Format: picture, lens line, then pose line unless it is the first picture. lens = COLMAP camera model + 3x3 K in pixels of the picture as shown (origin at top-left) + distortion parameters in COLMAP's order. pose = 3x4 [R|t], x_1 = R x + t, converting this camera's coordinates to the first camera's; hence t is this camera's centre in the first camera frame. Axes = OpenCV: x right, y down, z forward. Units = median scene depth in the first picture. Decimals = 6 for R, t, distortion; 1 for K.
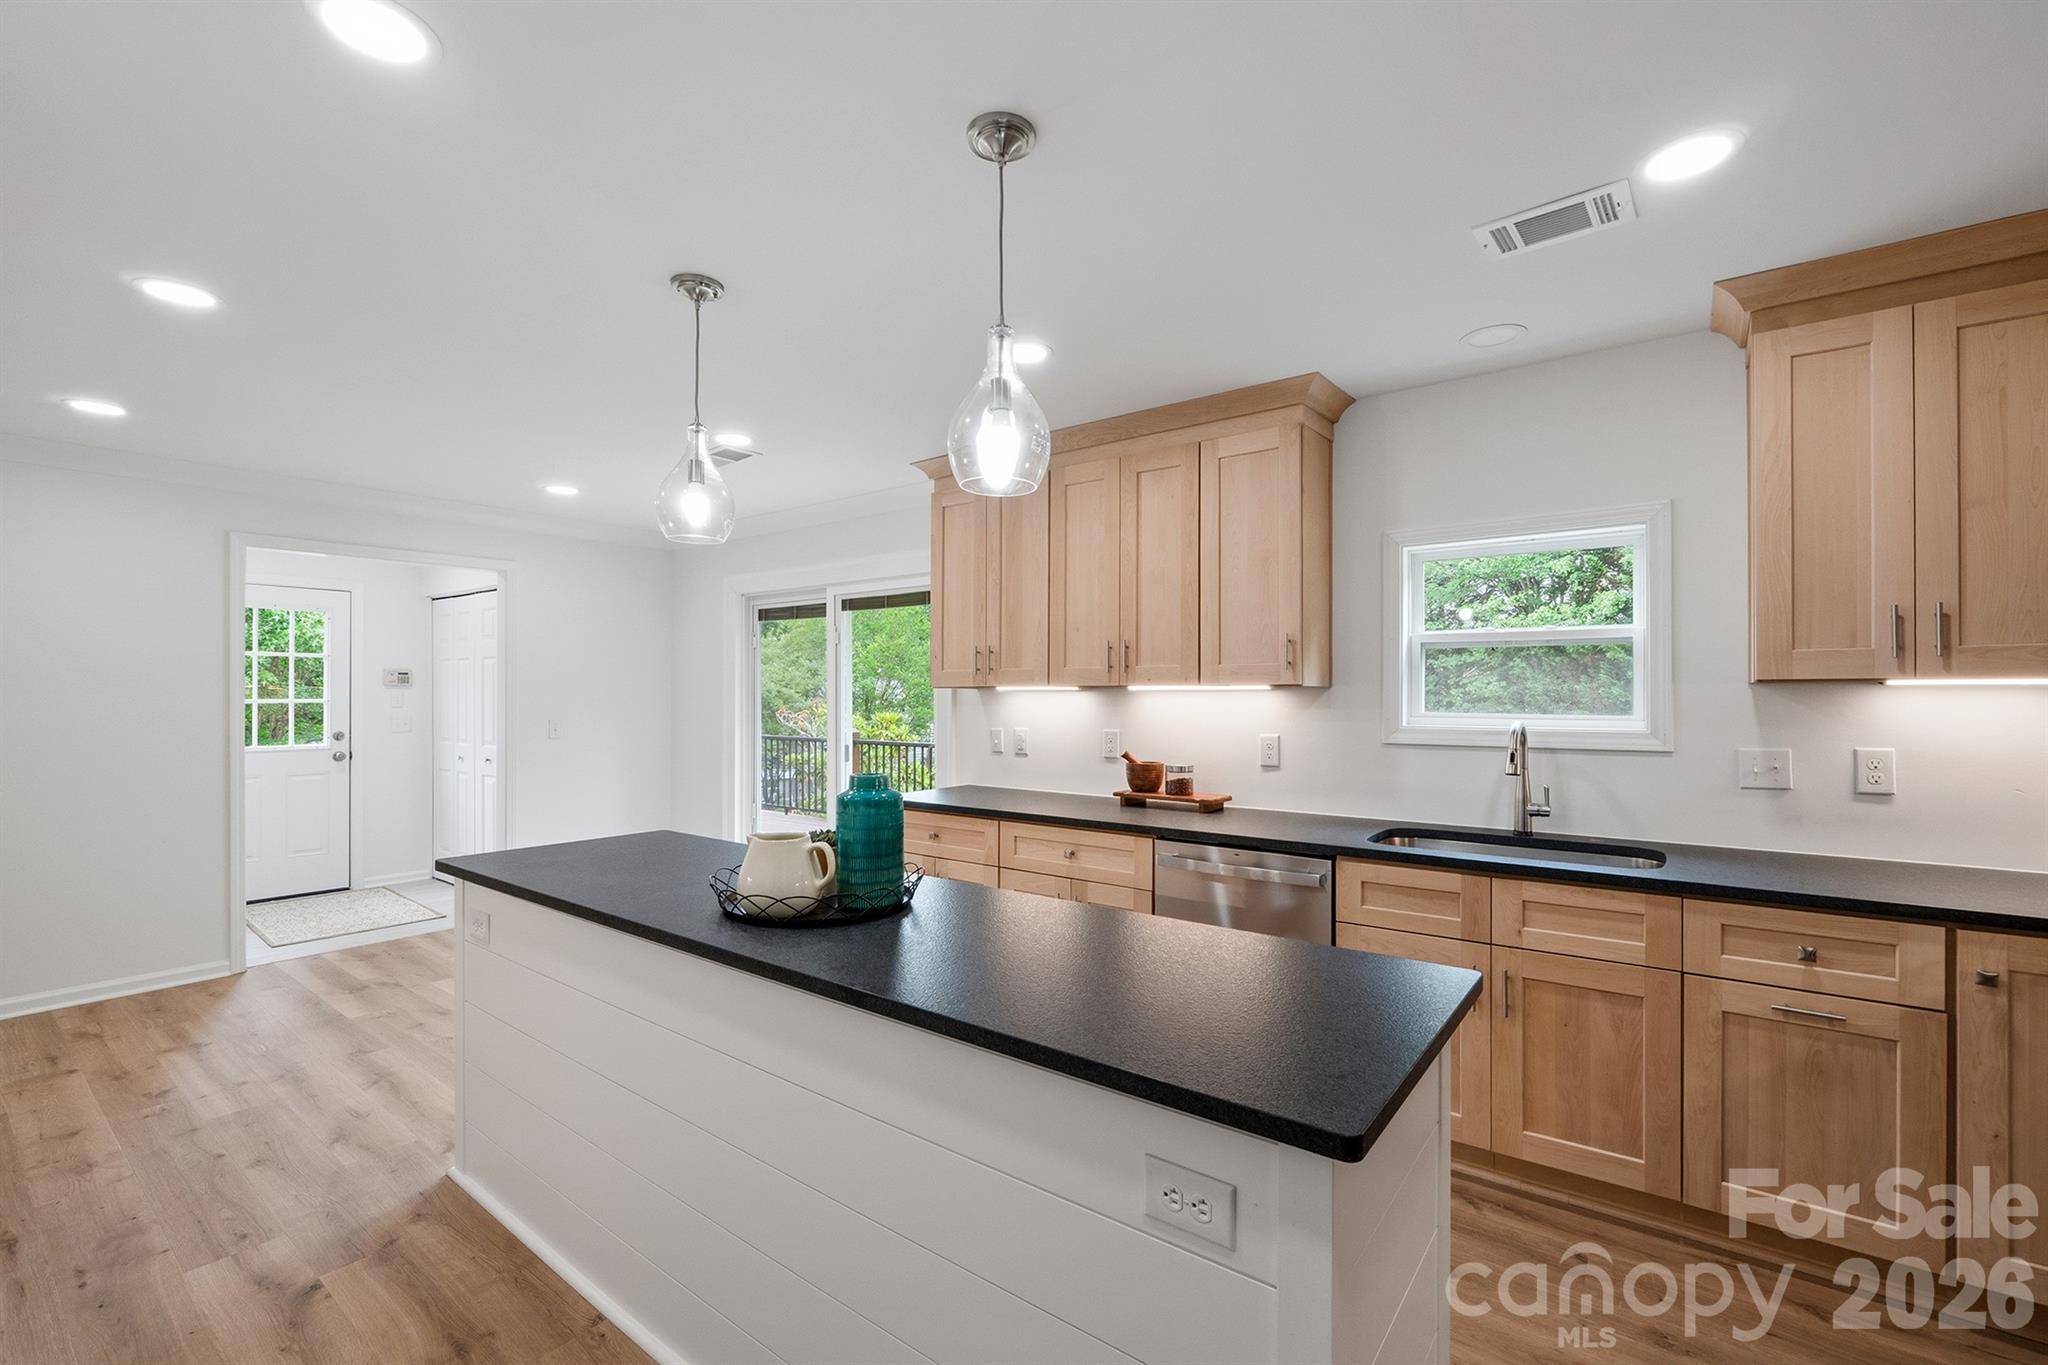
lens RADIAL K [[878.9, 0, 1029.0], [0, 878.9, 687.5], [0, 0, 1]] dist [-0.008783, 0.000096]
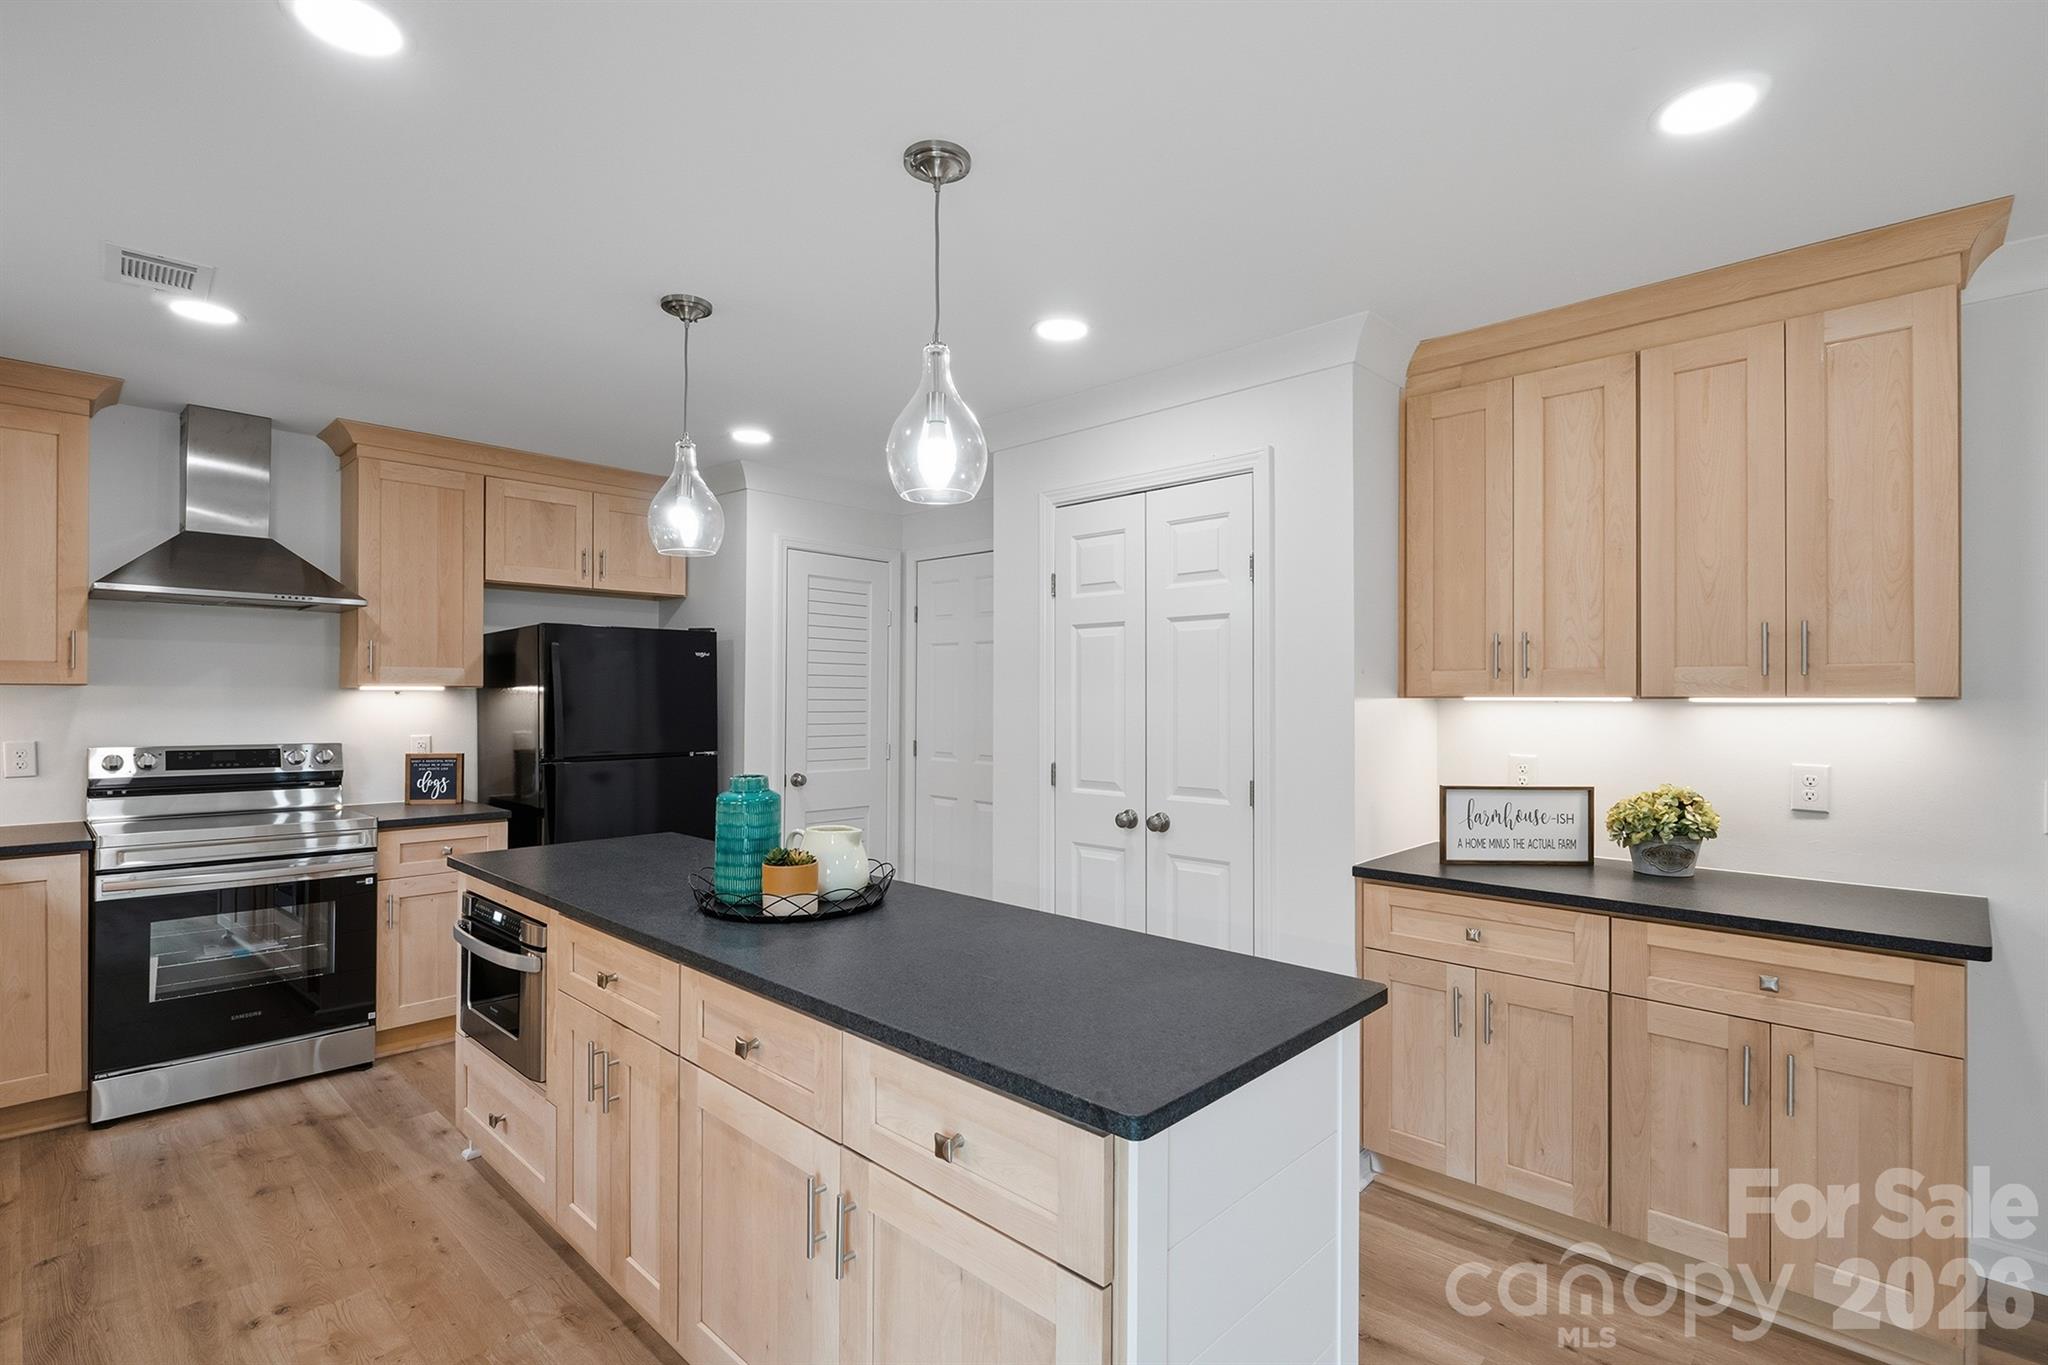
lens RADIAL K [[961.2, 0, 1025.2], [0, 961.2, 693.1], [0, 0, 1]] dist [-0.002393, 0.000087]
pose [[-0.994159, -0.003398, 0.107872, -0.481238], [-0.004642, 0.999926, -0.011285, 0.008725], [-0.107826, -0.011720, -0.994101, 1.594578]]
